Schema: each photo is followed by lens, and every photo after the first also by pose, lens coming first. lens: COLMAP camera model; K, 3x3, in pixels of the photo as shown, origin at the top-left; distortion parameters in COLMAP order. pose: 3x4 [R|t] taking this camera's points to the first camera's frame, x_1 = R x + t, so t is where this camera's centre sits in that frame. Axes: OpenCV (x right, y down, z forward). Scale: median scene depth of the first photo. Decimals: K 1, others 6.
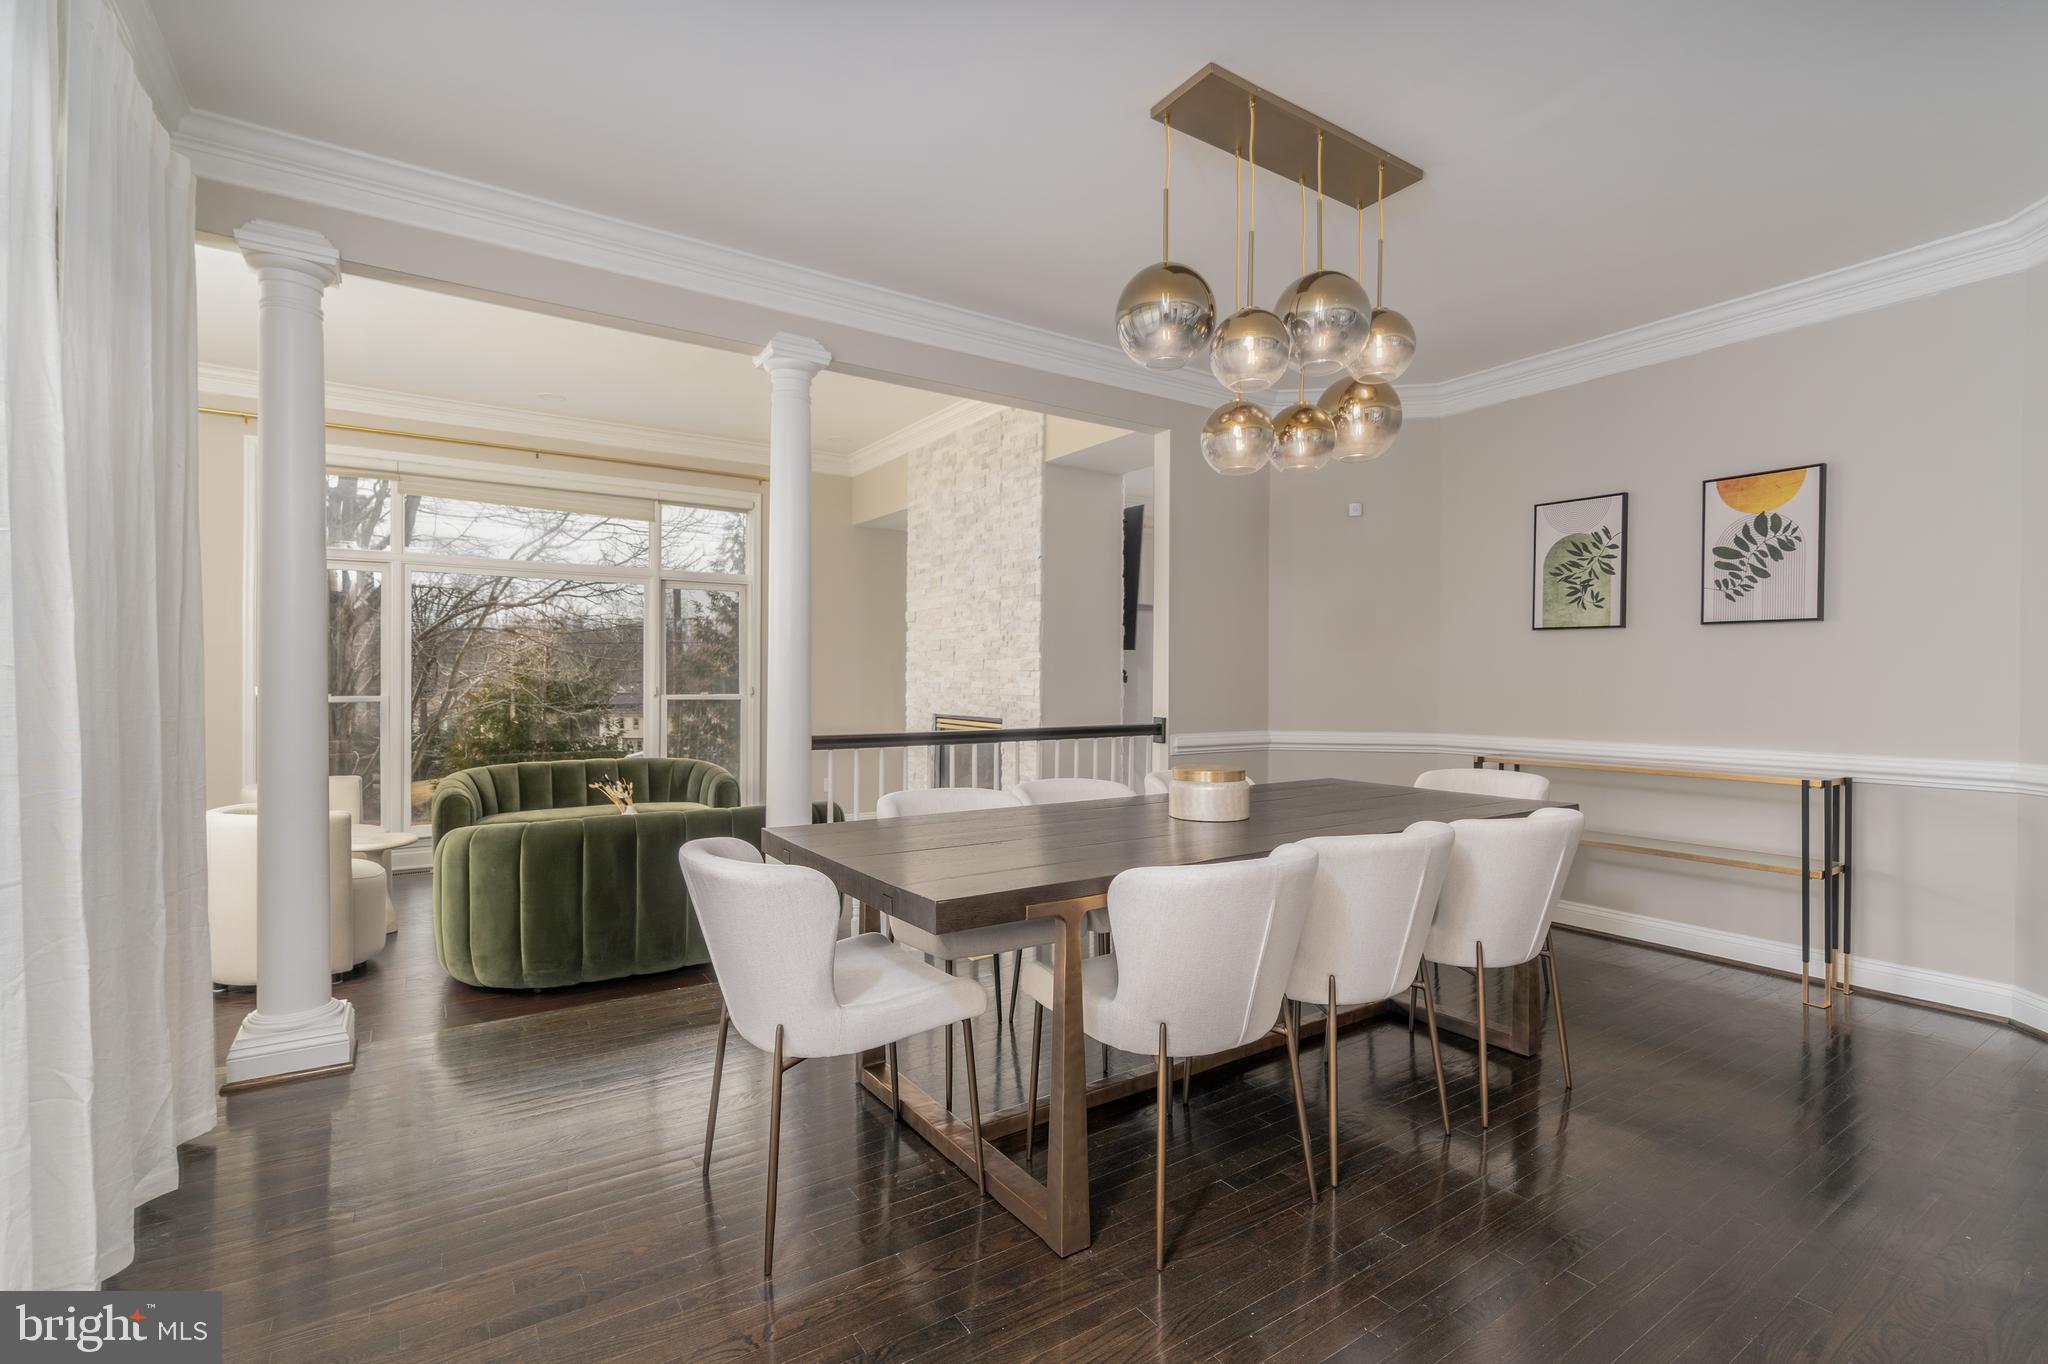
lens RADIAL K [[955.7, 0, 1015.3], [0, 955.7, 687.0], [0, 0, 1]] dist [-0.004789, -0.000043]
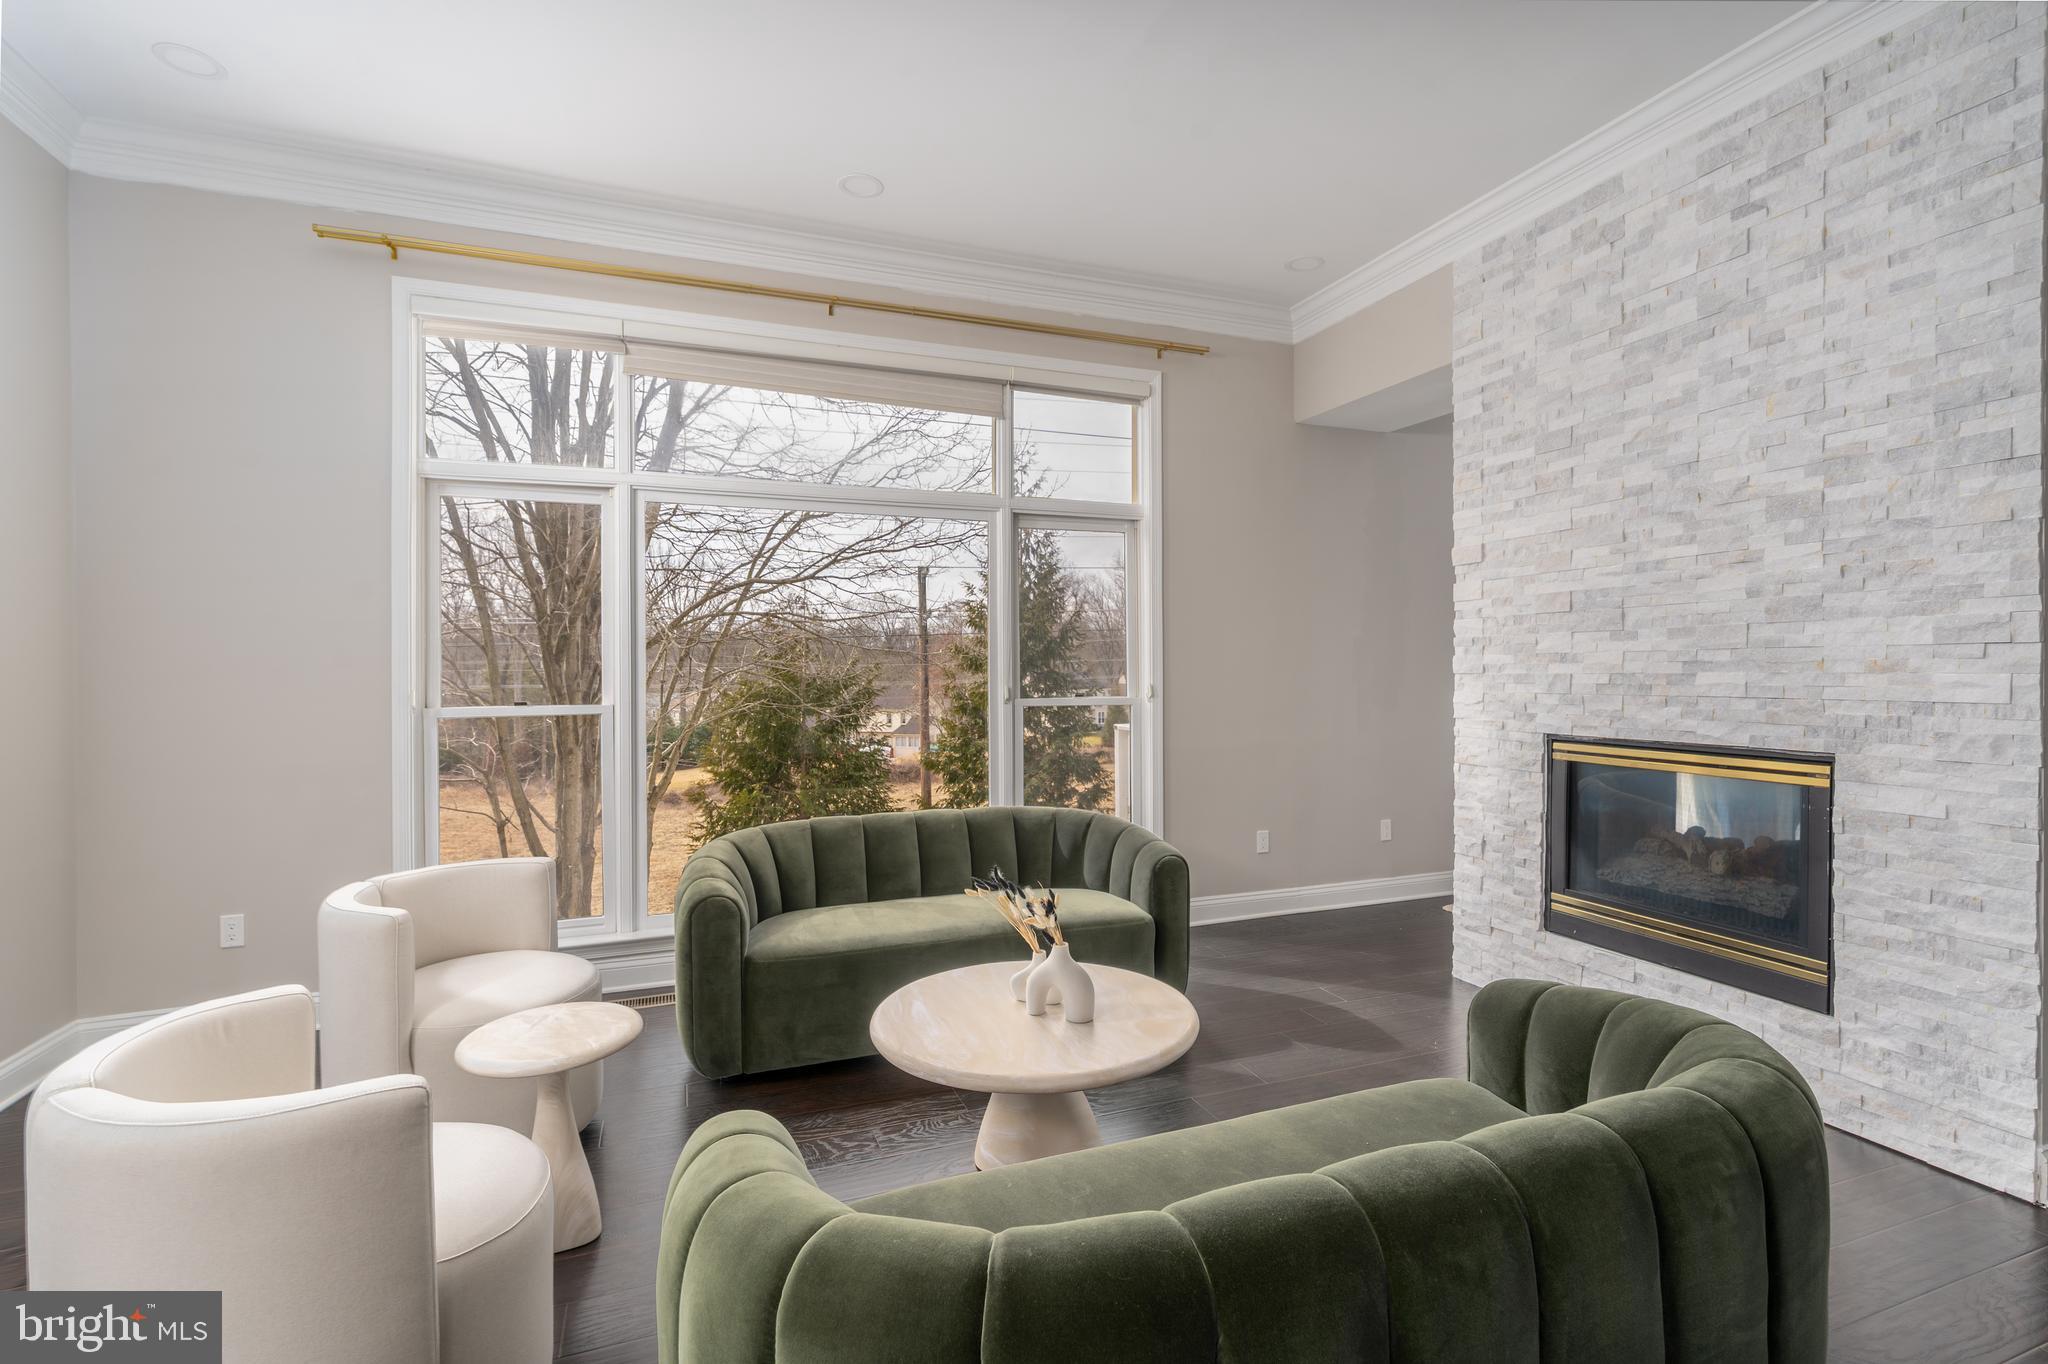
lens RADIAL K [[934.6, 0, 1029.8], [0, 934.6, 677.9], [0, 0, 1]] dist [-0.000578, 0.000067]
pose [[0.979955, -0.007530, -0.199077, -0.260204], [0.006924, 0.999969, -0.003740, -0.002878], [0.199099, 0.002286, 0.979977, 0.441131]]
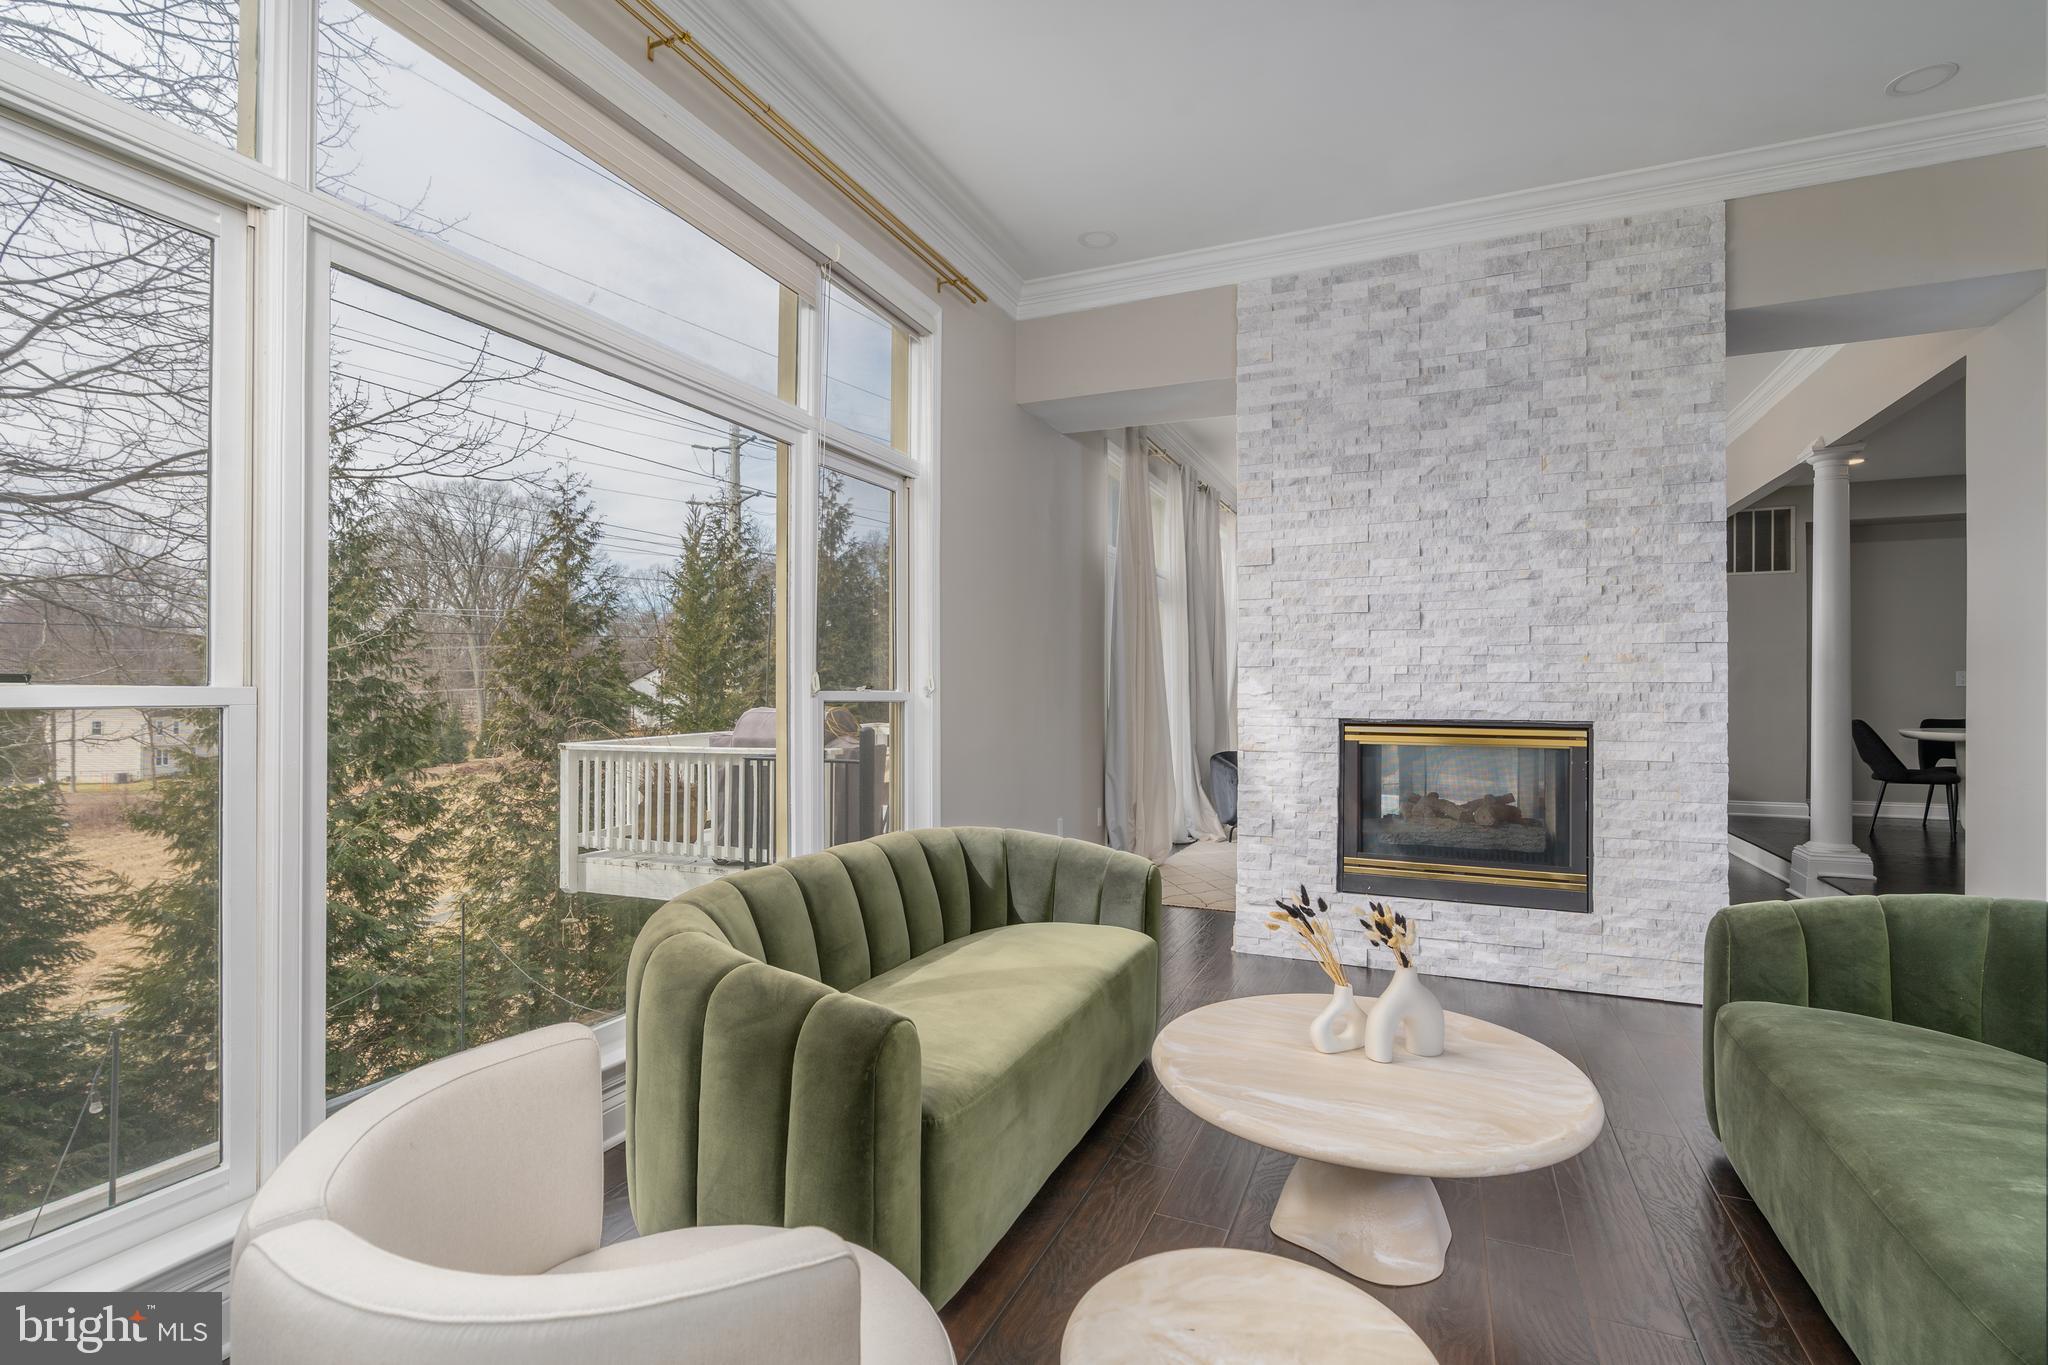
lens RADIAL K [[955.7, 0, 1015.3], [0, 955.7, 687.5], [0, 0, 1]] dist [-0.004789, -0.000043]
pose [[0.835345, 0.002298, 0.549721, -0.584831], [0.005944, 0.999895, -0.013211, 0.014939], [-0.549693, 0.014304, 0.835244, 0.612328]]
